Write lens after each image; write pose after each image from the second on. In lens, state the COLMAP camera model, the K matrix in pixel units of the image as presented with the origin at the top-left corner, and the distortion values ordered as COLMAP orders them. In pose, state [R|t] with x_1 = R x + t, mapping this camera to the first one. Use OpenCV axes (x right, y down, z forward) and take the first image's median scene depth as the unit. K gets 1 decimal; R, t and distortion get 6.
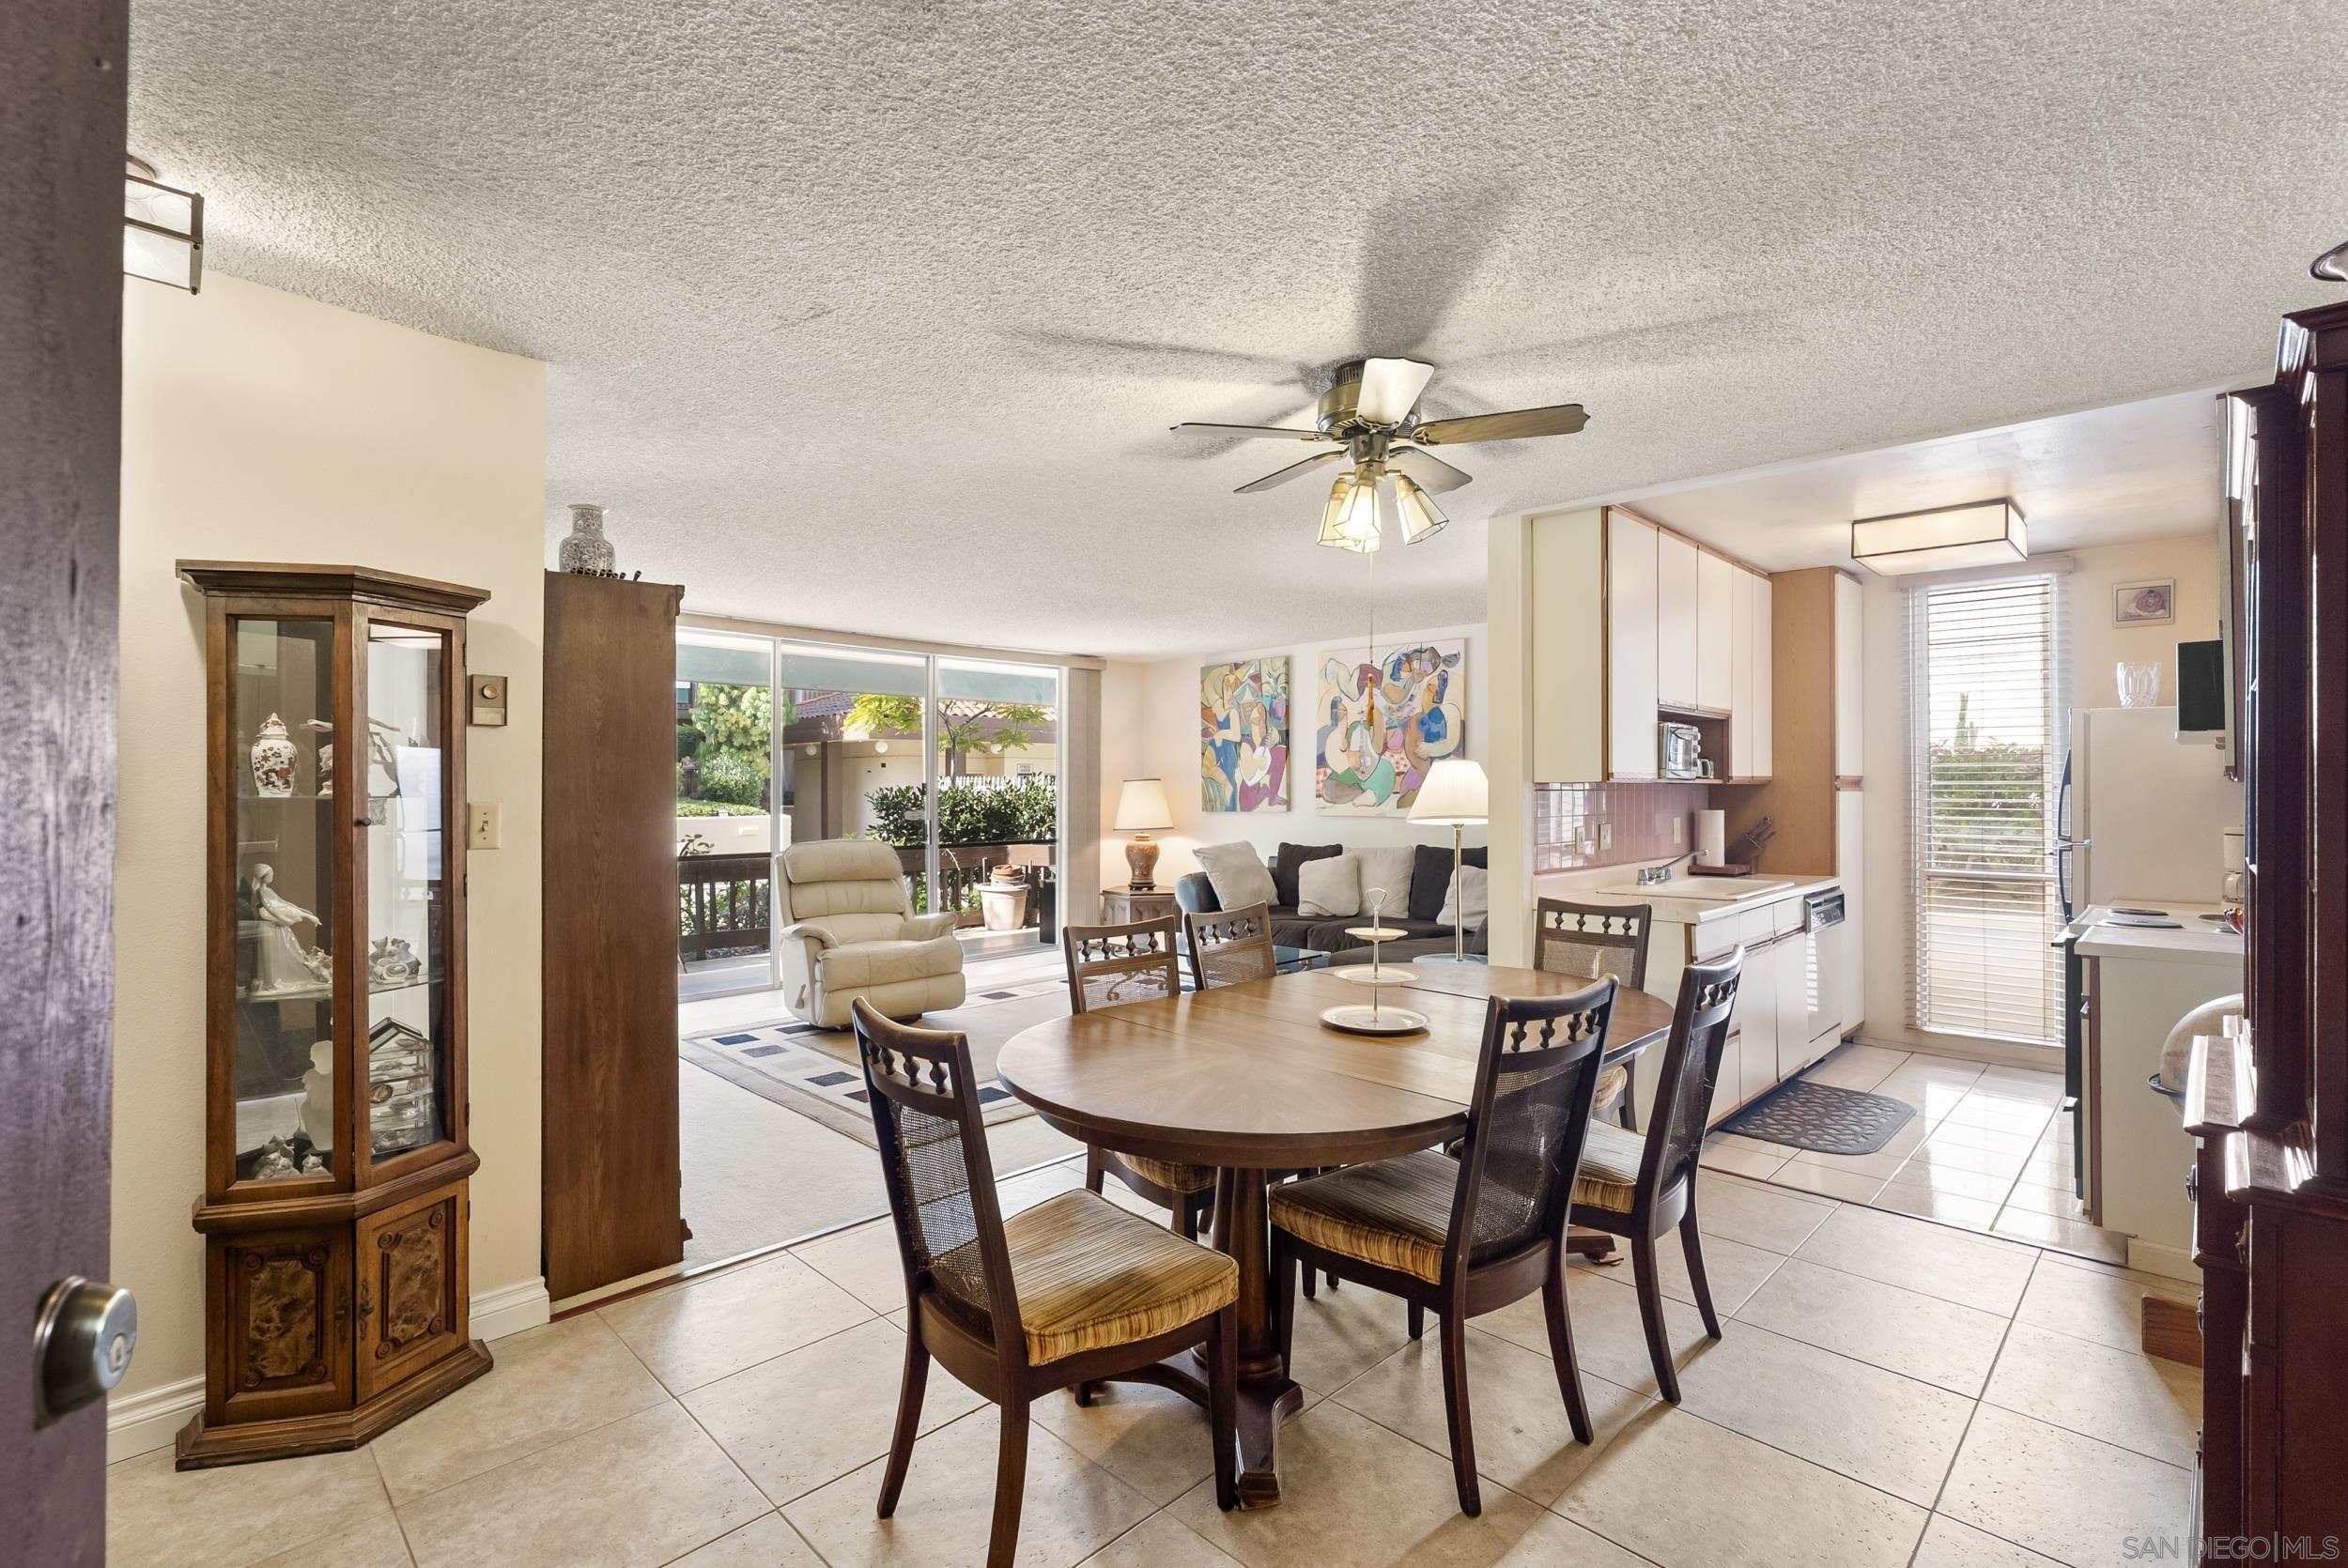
lens RADIAL K [[1066.3, 0, 1173.4], [0, 1066.3, 778.1], [0, 0, 1]] dist [-0.001157, 0.001100]
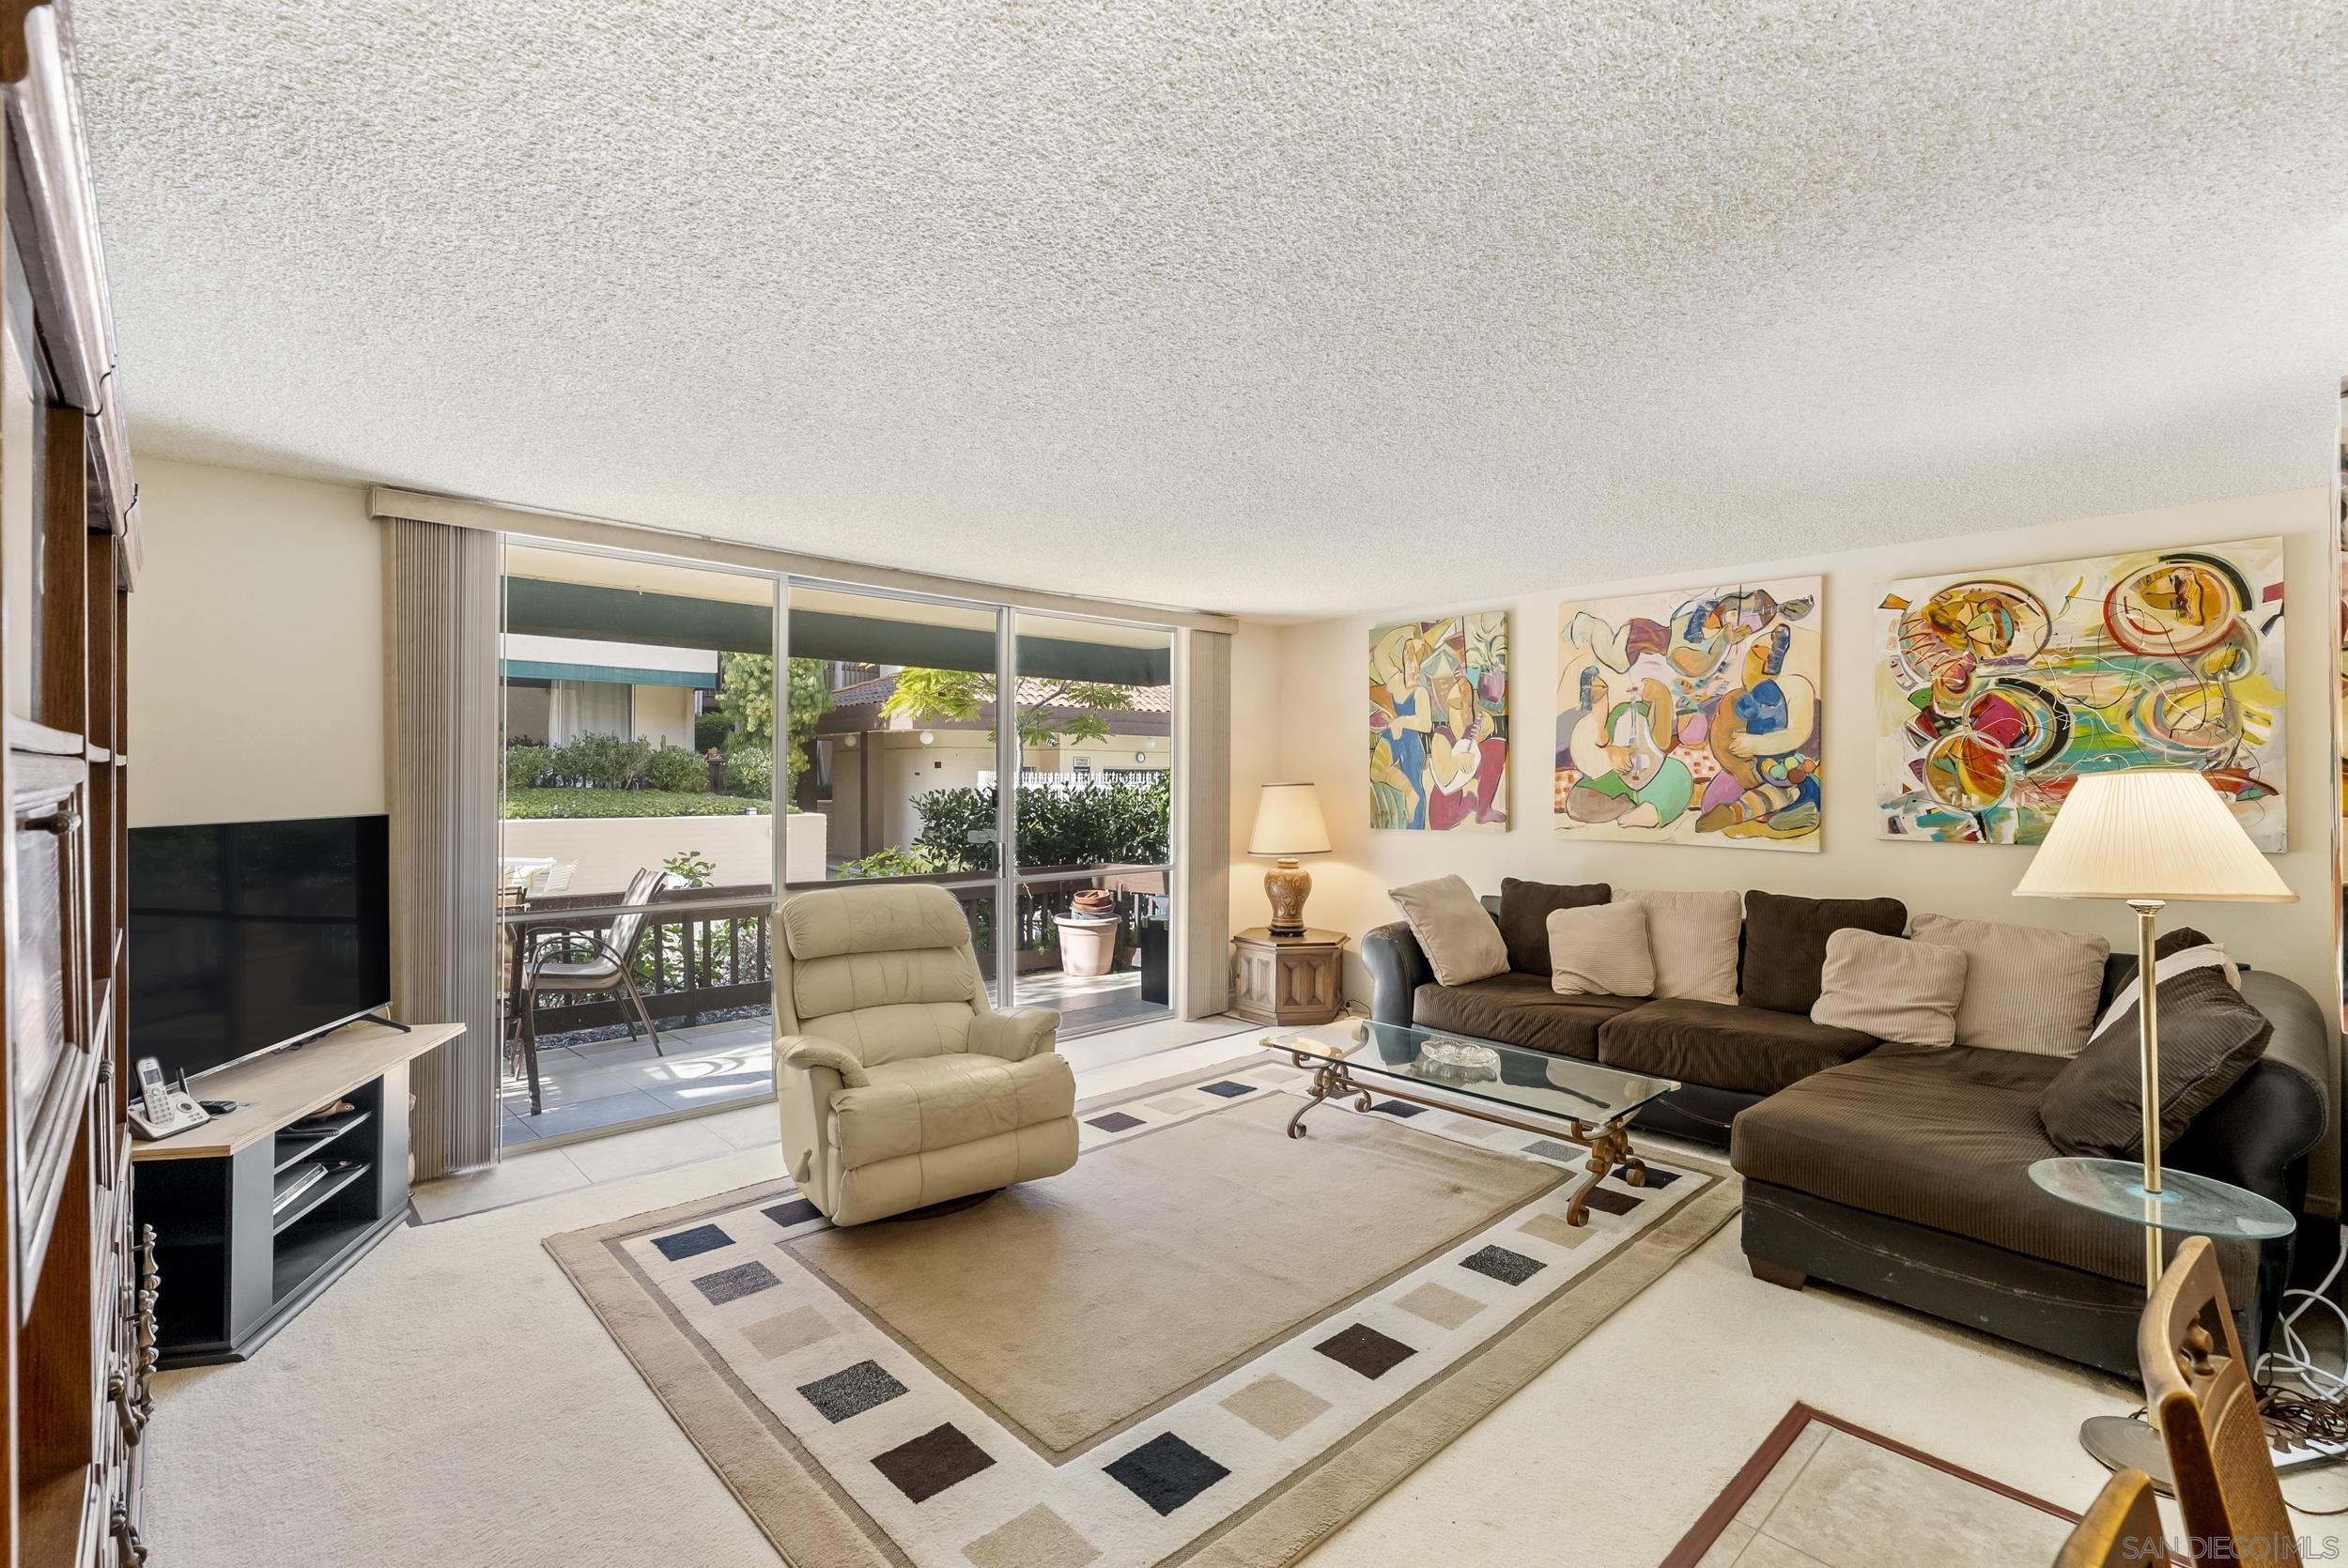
lens RADIAL K [[1066.3, 0, 1168.0], [0, 1066.3, 775.9], [0, 0, 1]] dist [-0.001157, 0.001100]
pose [[0.999122, 0.006030, -0.041456, -0.094455], [-0.005825, 0.999970, 0.005061, -0.008405], [0.041485, -0.004815, 0.999128, 0.314849]]
